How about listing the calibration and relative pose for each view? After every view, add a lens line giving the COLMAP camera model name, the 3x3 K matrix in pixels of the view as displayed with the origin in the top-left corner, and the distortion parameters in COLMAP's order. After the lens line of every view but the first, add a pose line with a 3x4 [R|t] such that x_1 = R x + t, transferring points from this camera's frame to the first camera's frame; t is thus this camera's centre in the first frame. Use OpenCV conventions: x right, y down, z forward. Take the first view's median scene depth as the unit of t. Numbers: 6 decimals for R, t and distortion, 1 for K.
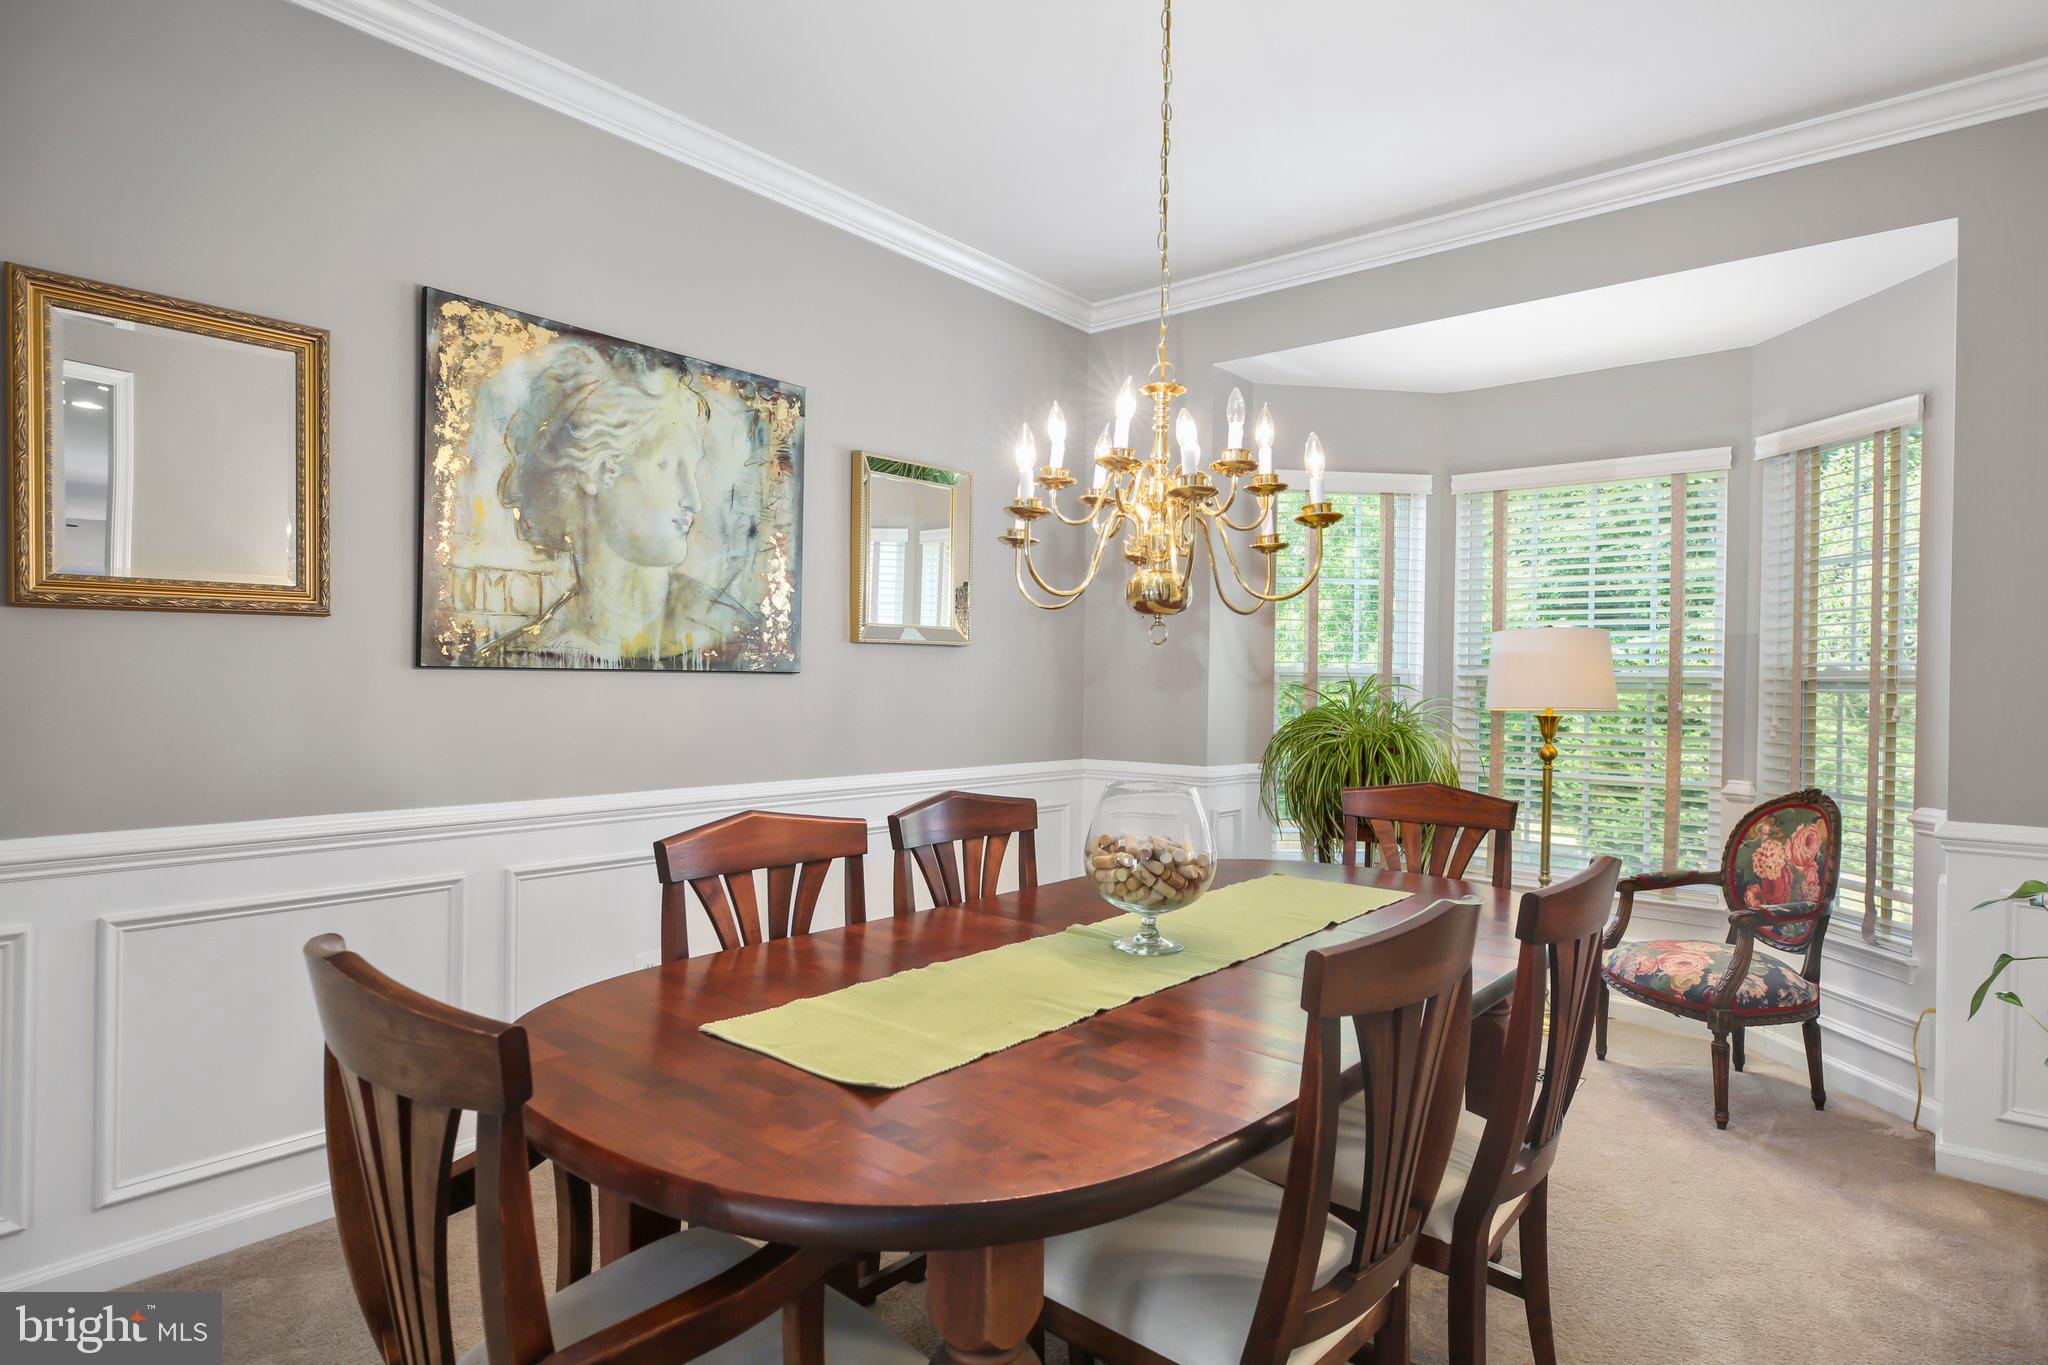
lens RADIAL K [[1118.8, 0, 1022.5], [0, 1118.8, 691.7], [0, 0, 1]] dist [0.003603, -0.001183]
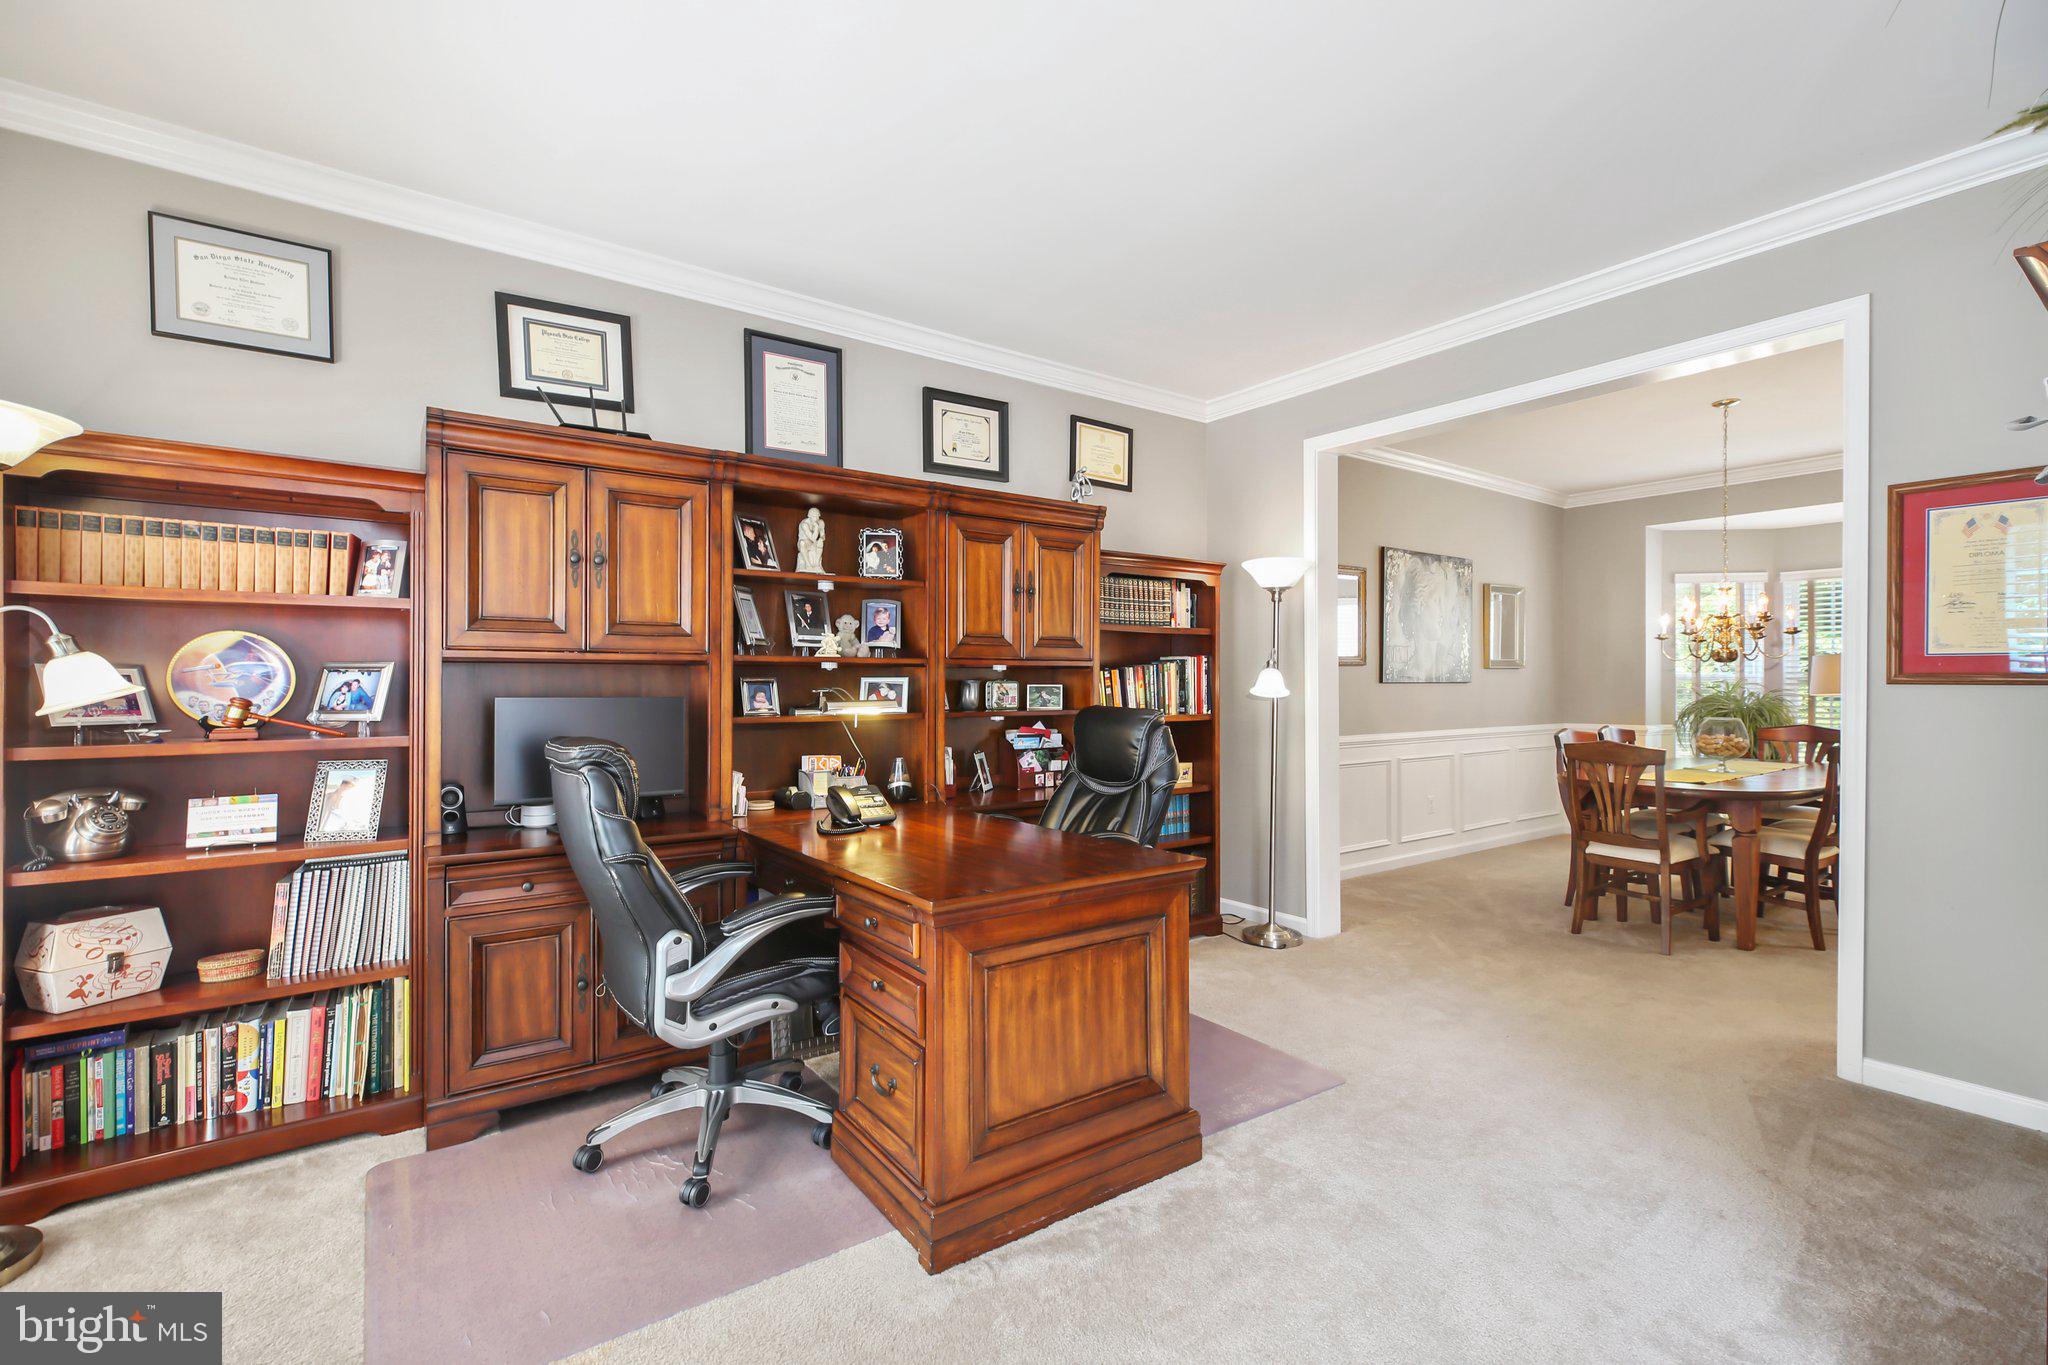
lens RADIAL K [[904.9, 0, 1037.1], [0, 904.9, 686.2], [0, 0, 1]] dist [-0.000172, 0.000098]
pose [[0.972099, -0.013913, -0.234156, -0.734424], [0.013078, 0.999901, -0.005114, -0.012832], [0.234204, 0.001909, 0.972186, -1.196229]]
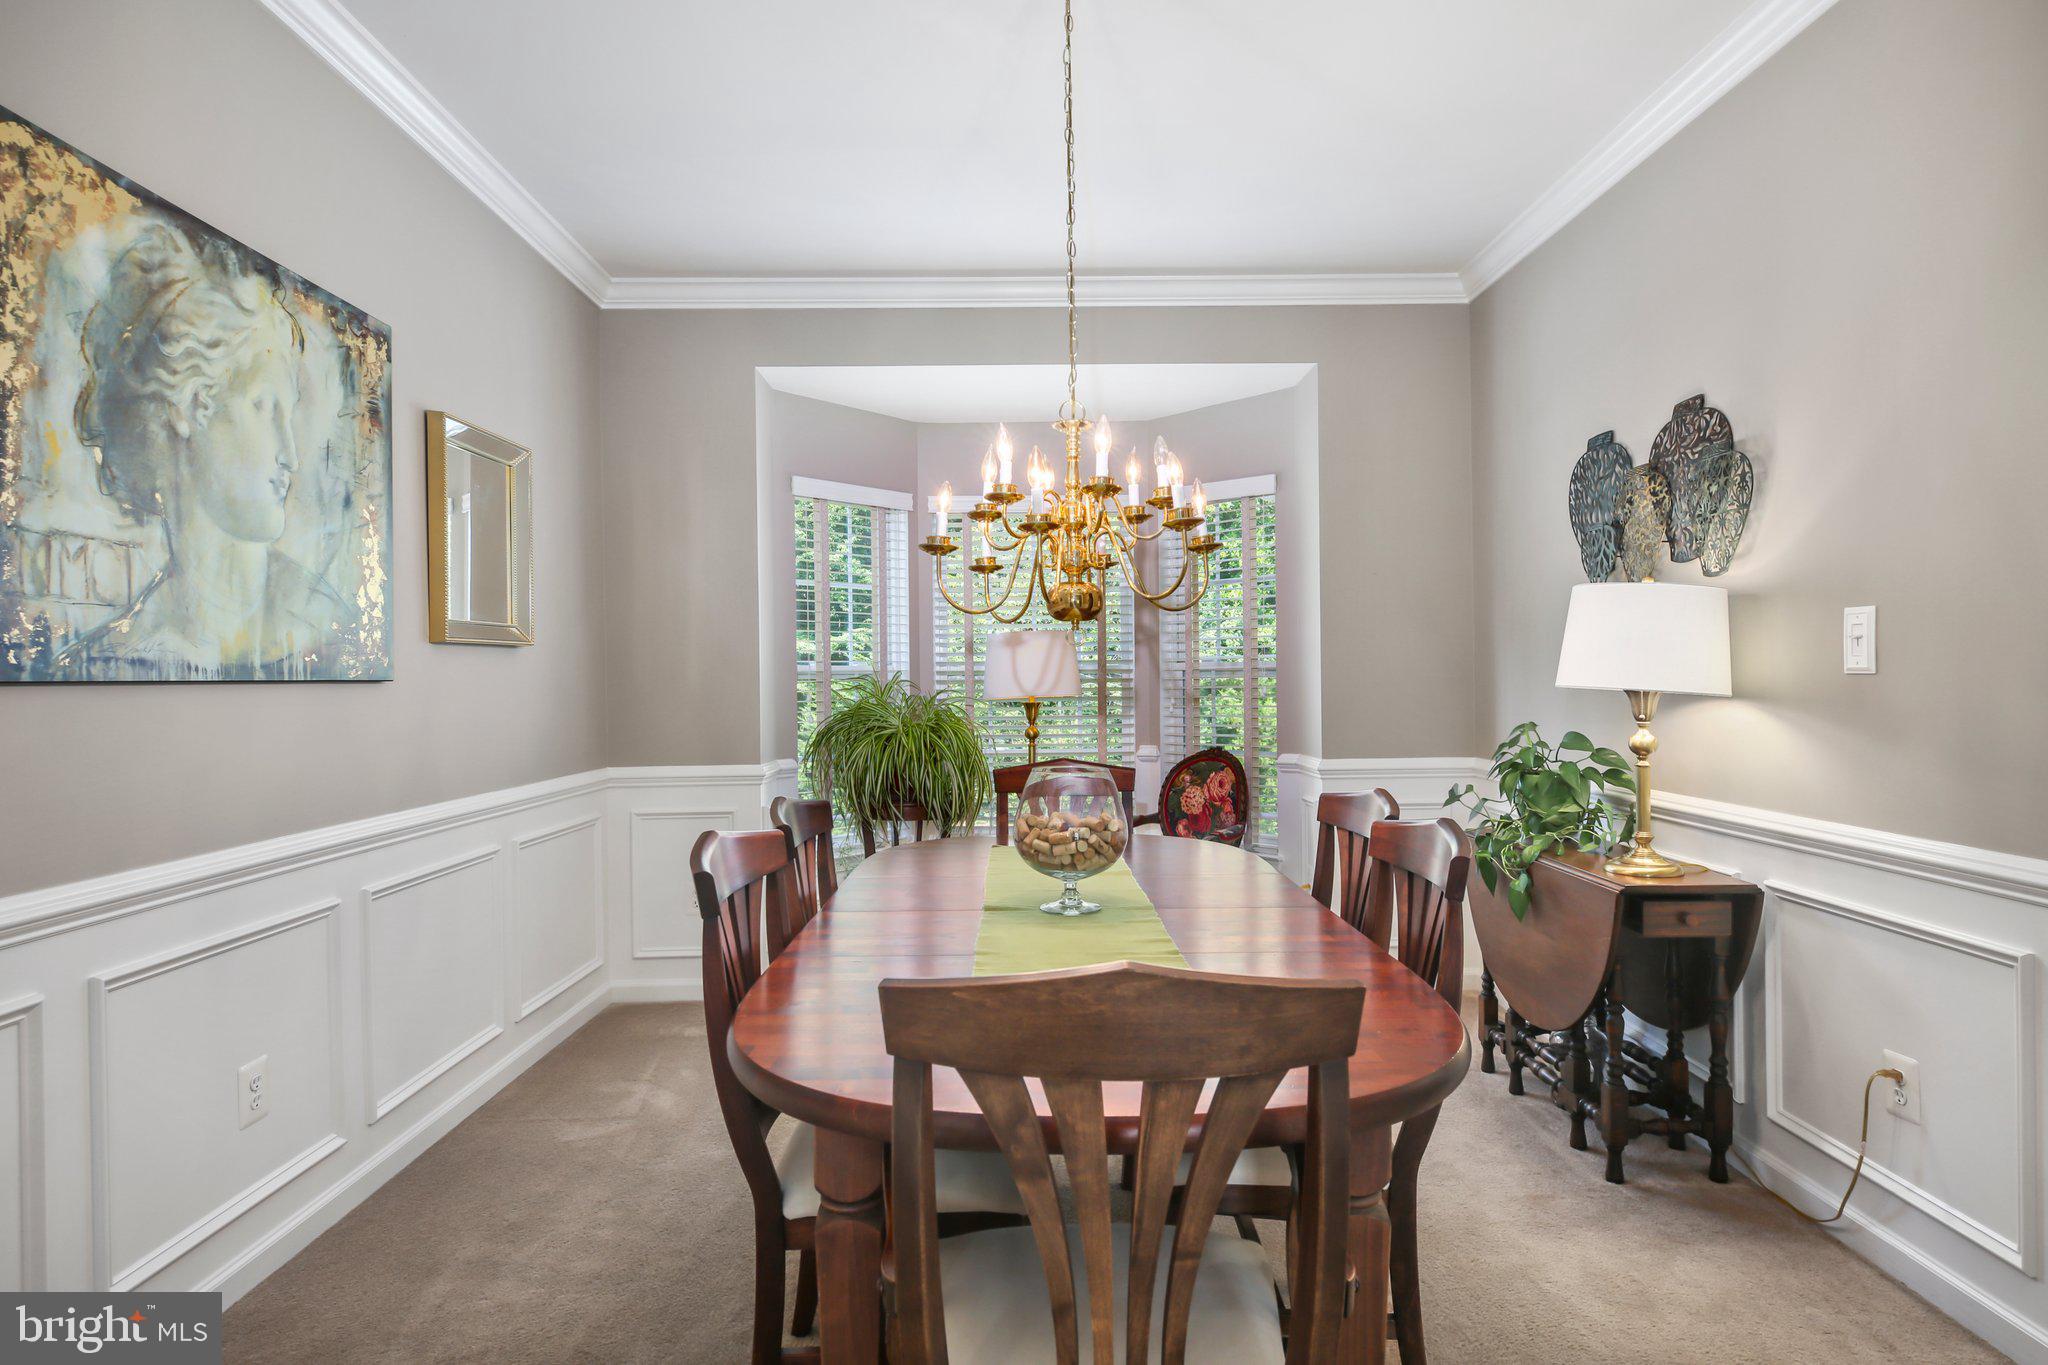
lens RADIAL K [[1118.8, 0, 1027.6], [0, 1118.8, 688.8], [0, 0, 1]] dist [0.003603, -0.001183]
pose [[0.758135, -0.028711, 0.651465, -0.436925], [0.029400, 0.999519, 0.009836, -0.006612], [-0.651434, 0.011696, 0.758615, 0.107222]]
